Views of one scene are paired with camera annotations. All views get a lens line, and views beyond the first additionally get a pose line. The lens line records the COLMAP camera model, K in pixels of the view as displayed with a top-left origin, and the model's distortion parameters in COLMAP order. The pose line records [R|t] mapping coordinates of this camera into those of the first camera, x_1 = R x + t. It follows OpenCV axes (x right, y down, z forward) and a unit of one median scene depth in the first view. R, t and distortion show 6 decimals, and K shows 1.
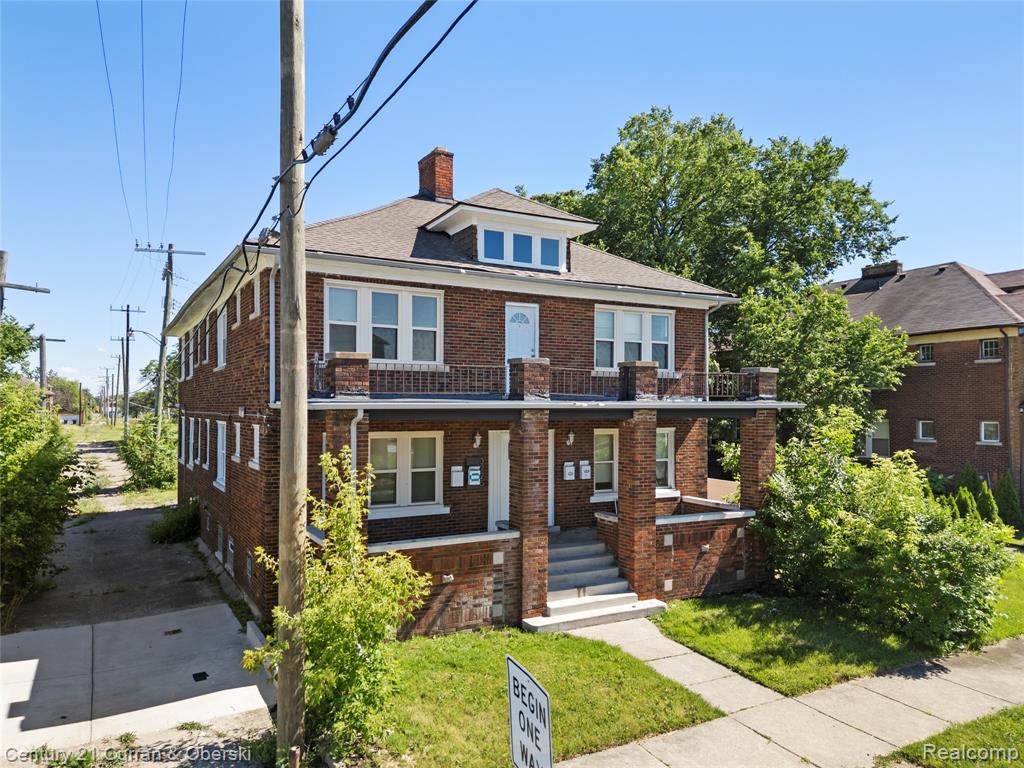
lens RADIAL K [[718.5, 0, 512.0], [0, 718.5, 384.0], [0, 0, 1]] dist [0.069011, 0.000173]
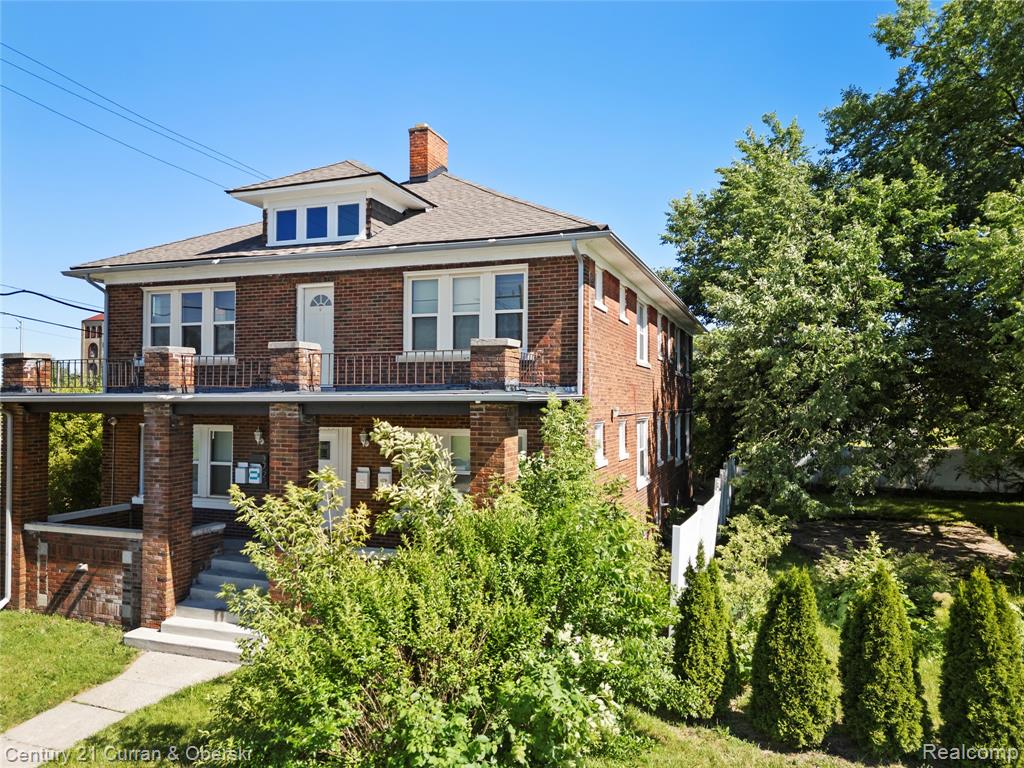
lens RADIAL K [[715.1, 0, 514.0], [0, 715.1, 361.6], [0, 0, 1]] dist [0.002131, 0.001095]
pose [[0.665726, -0.040782, -0.745081, 0.941926], [0.023414, 0.999155, -0.033768, 0.022005], [0.745829, 0.005035, 0.666119, 0.671008]]
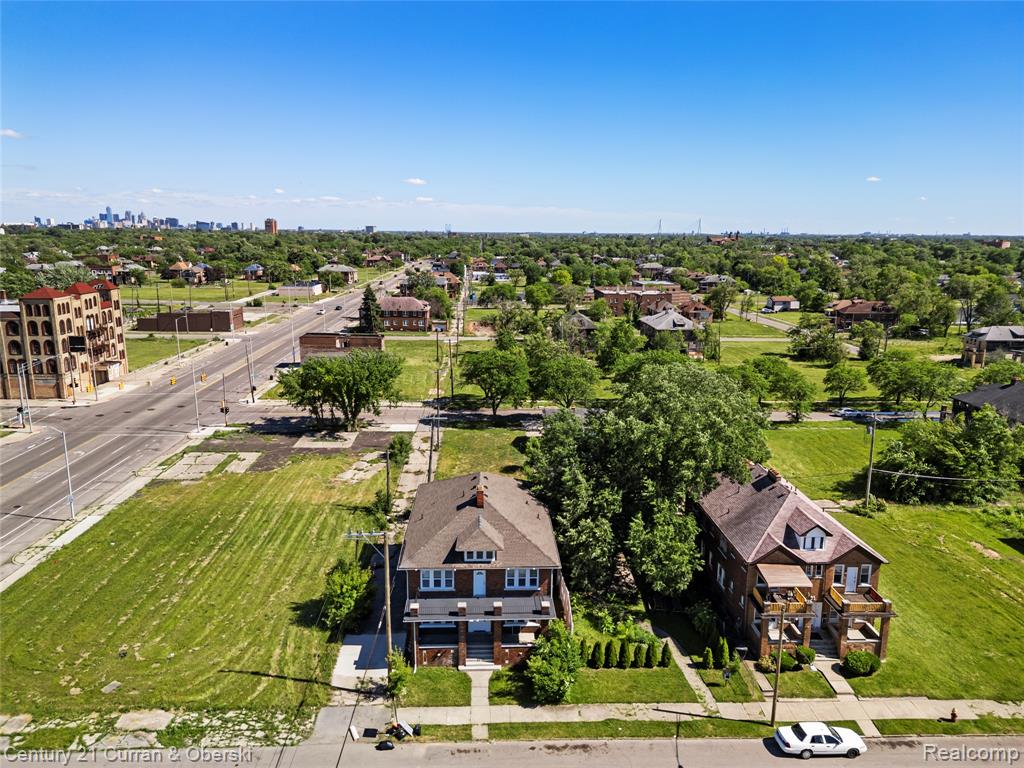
lens RADIAL K [[718.5, 0, 512.0], [0, 718.5, 384.0], [0, 0, 1]] dist [0.069011, 0.000173]
pose [[0.890974, 0.099208, -0.443084, 1.752584], [0.008892, 0.971839, 0.235479, -1.972129], [0.453968, -0.213745, 0.865001, -1.866987]]
